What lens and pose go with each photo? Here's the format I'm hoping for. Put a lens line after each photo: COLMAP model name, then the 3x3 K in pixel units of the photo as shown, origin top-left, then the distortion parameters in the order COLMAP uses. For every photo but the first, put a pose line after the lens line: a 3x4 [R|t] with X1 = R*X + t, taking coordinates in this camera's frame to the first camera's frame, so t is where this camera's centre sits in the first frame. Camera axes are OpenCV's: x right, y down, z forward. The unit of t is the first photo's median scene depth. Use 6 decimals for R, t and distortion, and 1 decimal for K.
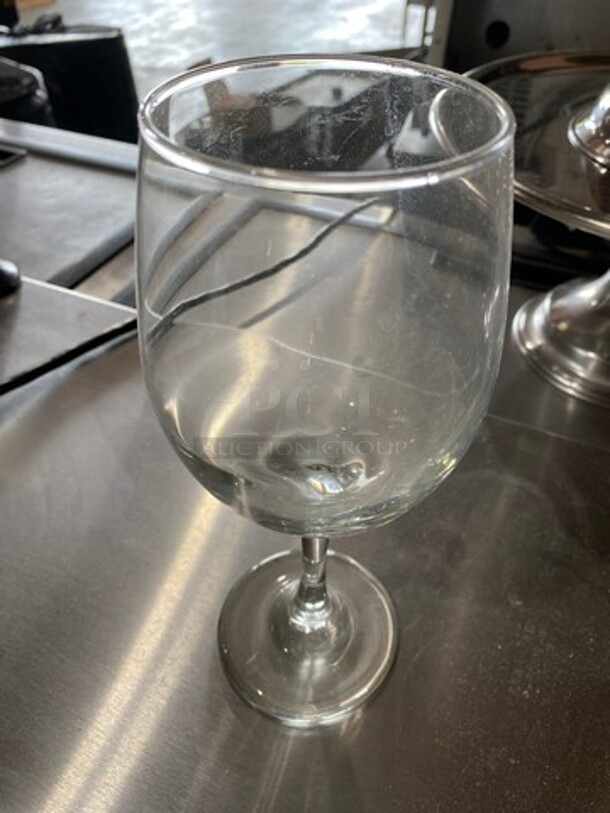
lens RADIAL K [[634.0, 0, 305.0], [0, 634.0, 406.5], [0, 0, 1]] dist [-0.013685, 0.000448]
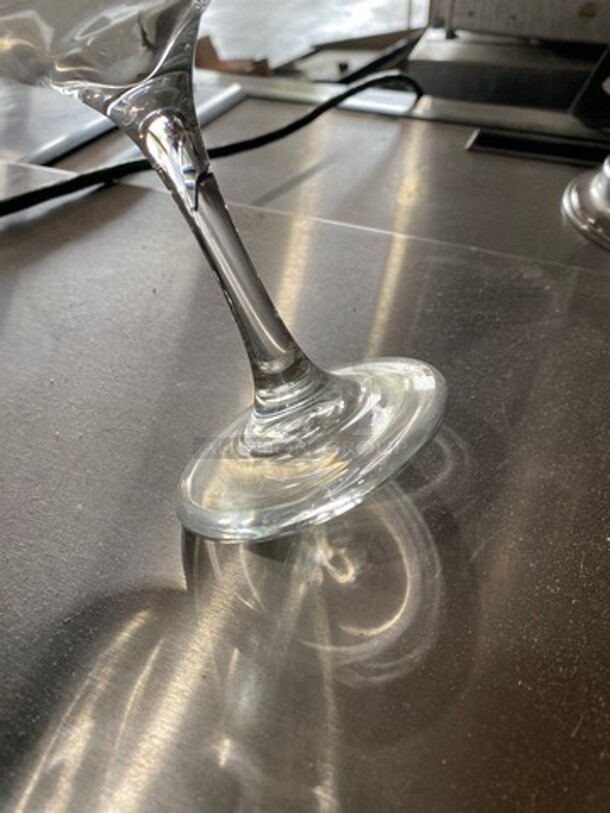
lens RADIAL K [[634.0, 0, 305.0], [0, 634.0, 406.5], [0, 0, 1]] dist [-0.013685, 0.000448]
pose [[0.999240, -0.030072, -0.024802, 0.029138], [0.029907, 0.999528, -0.006996, 0.230731], [0.025001, 0.006249, 0.999668, 0.350617]]
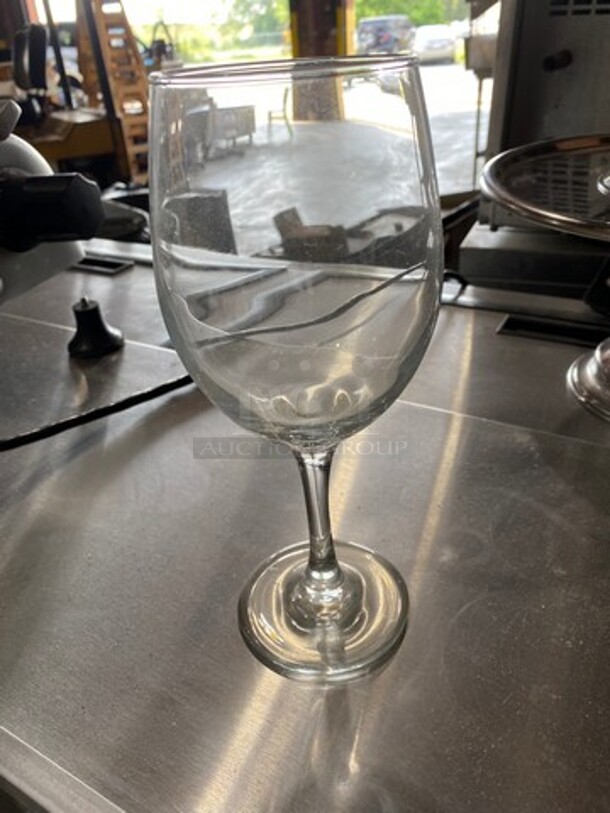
lens RADIAL K [[634.0, 0, 305.0], [0, 634.0, 406.5], [0, 0, 1]] dist [-0.013685, 0.000448]
pose [[0.991166, -0.022091, -0.130773, 0.058703], [-0.005680, 0.978054, -0.208273, 0.259717], [0.132504, 0.207176, 0.969289, -0.120539]]
